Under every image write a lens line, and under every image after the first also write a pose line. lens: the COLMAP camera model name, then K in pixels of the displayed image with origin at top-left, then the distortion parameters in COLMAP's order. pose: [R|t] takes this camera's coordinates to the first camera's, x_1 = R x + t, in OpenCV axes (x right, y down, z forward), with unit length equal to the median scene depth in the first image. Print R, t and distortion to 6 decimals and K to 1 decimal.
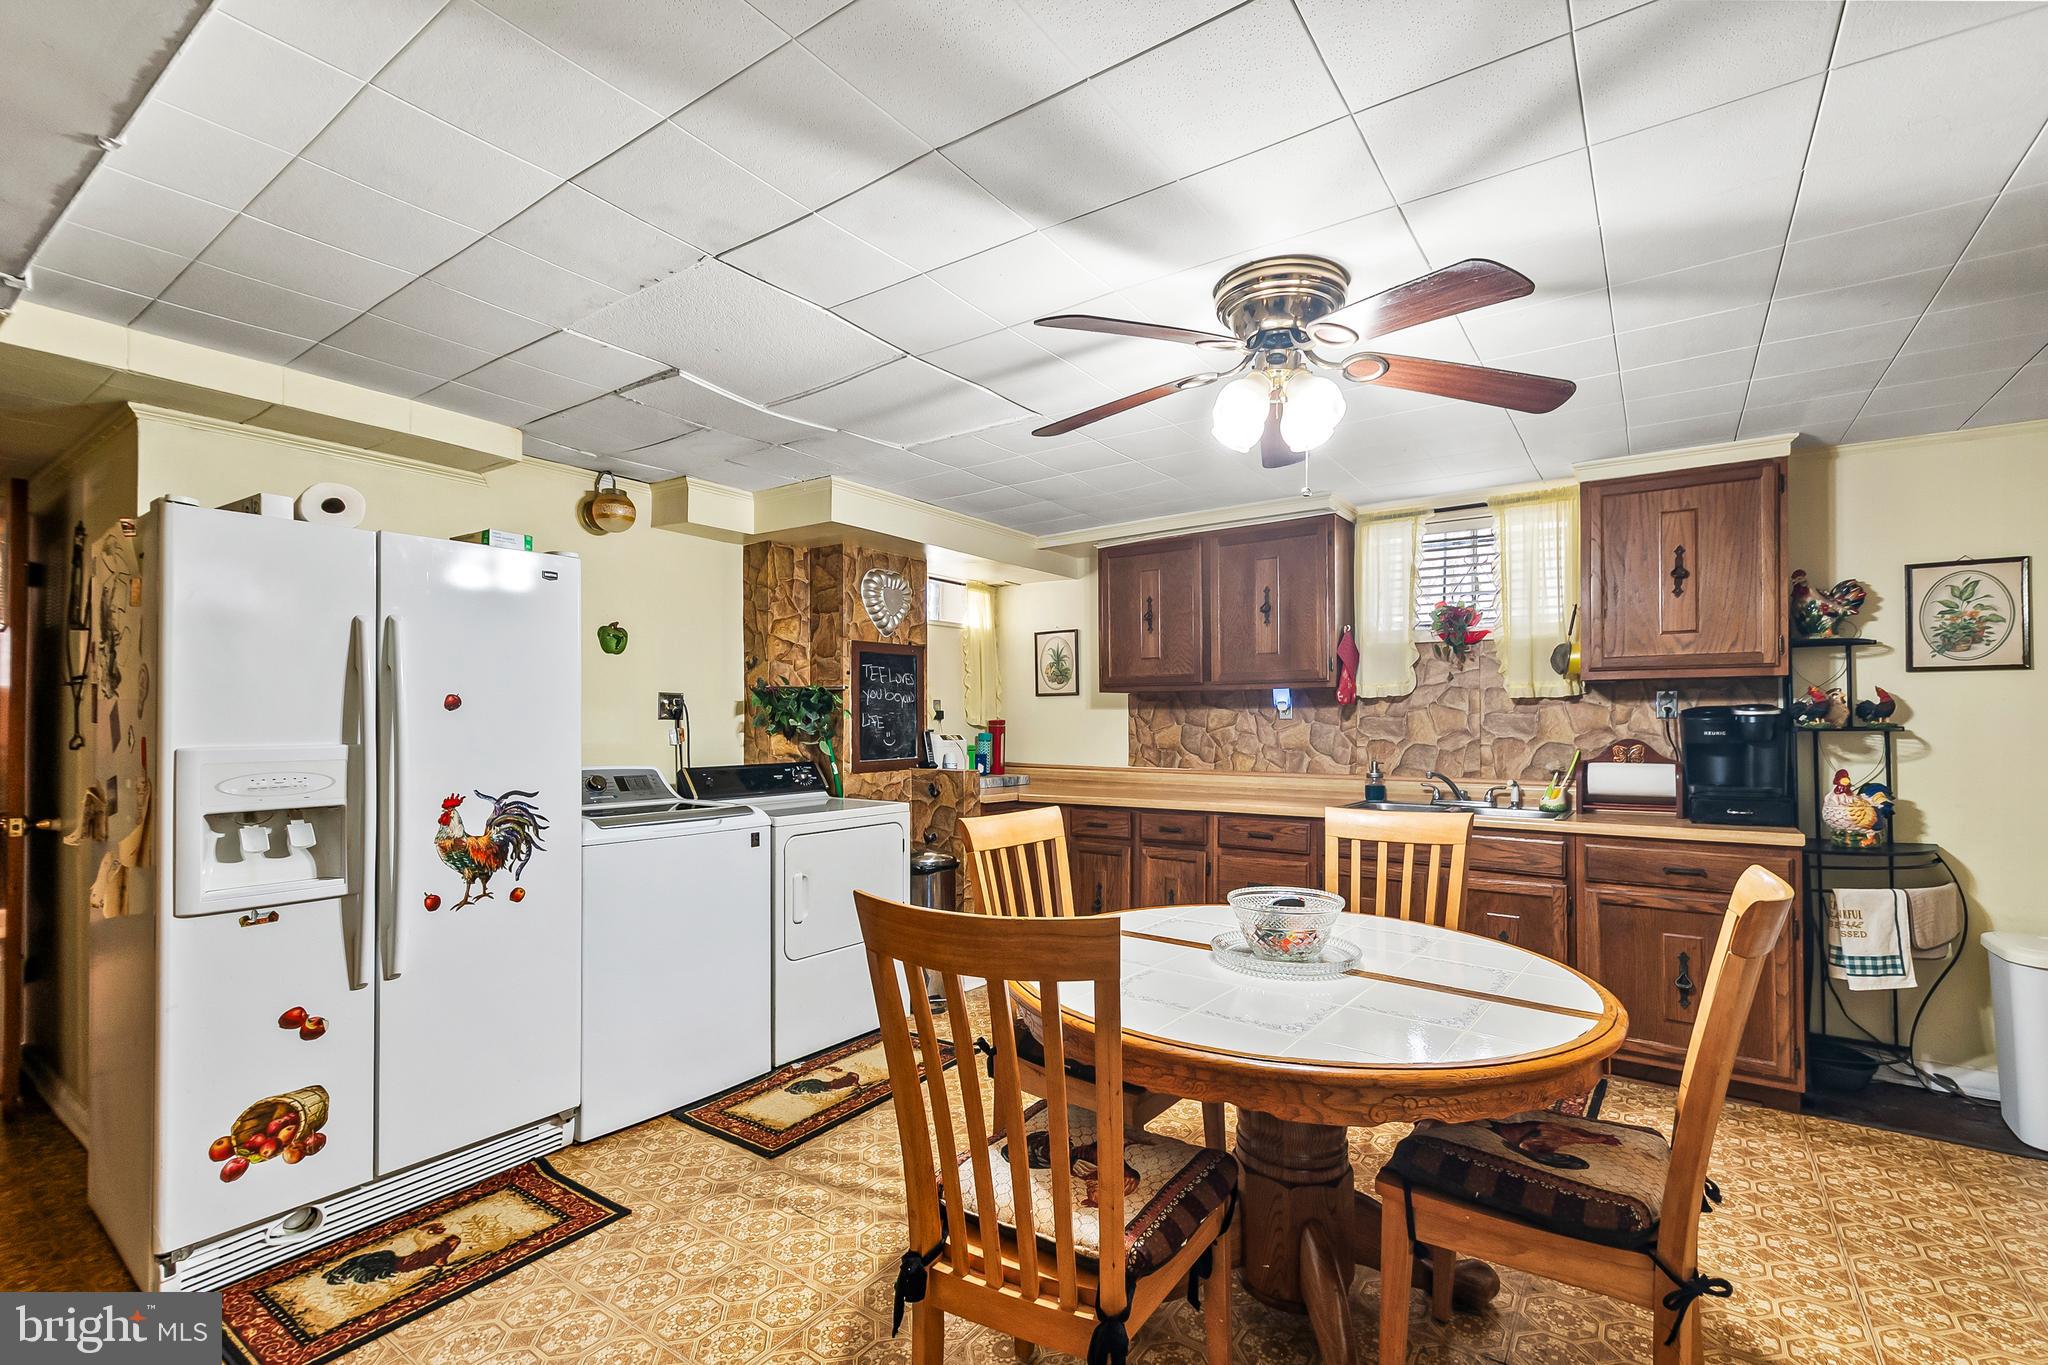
lens RADIAL K [[910.3, 0, 1021.7], [0, 910.3, 698.2], [0, 0, 1]] dist [0.011262, 0.000271]
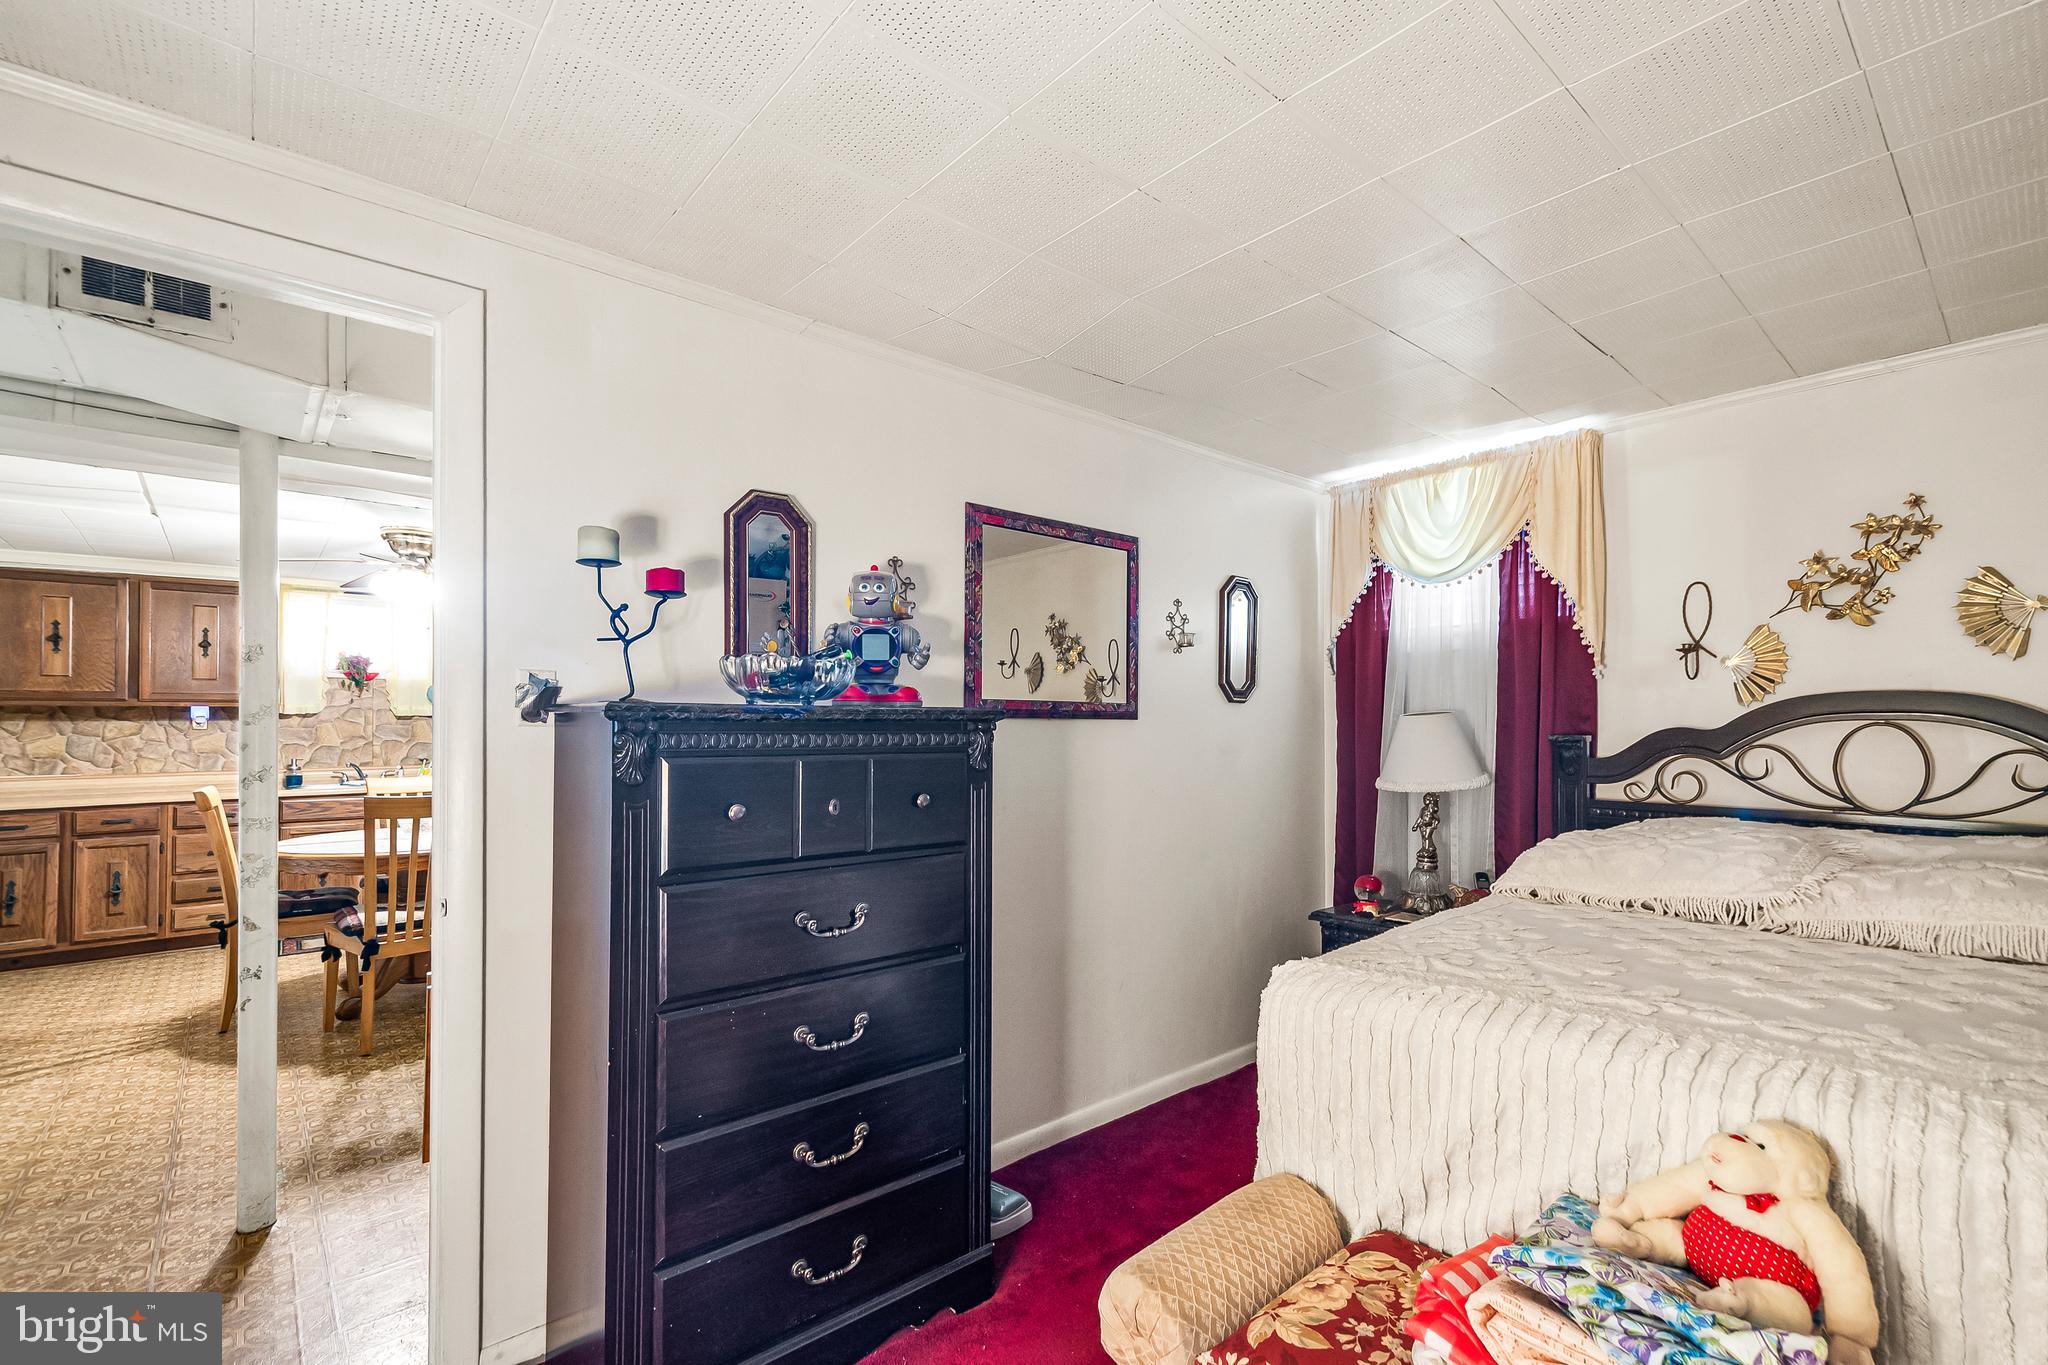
lens RADIAL K [[910.3, 0, 1032.4], [0, 910.3, 699.9], [0, 0, 1]] dist [0.011262, 0.000271]
pose [[0.244362, 0.022748, 0.969417, -0.701347], [-0.019692, 0.999635, -0.018494, -0.018495], [-0.969484, -0.014571, 0.244721, -0.458510]]
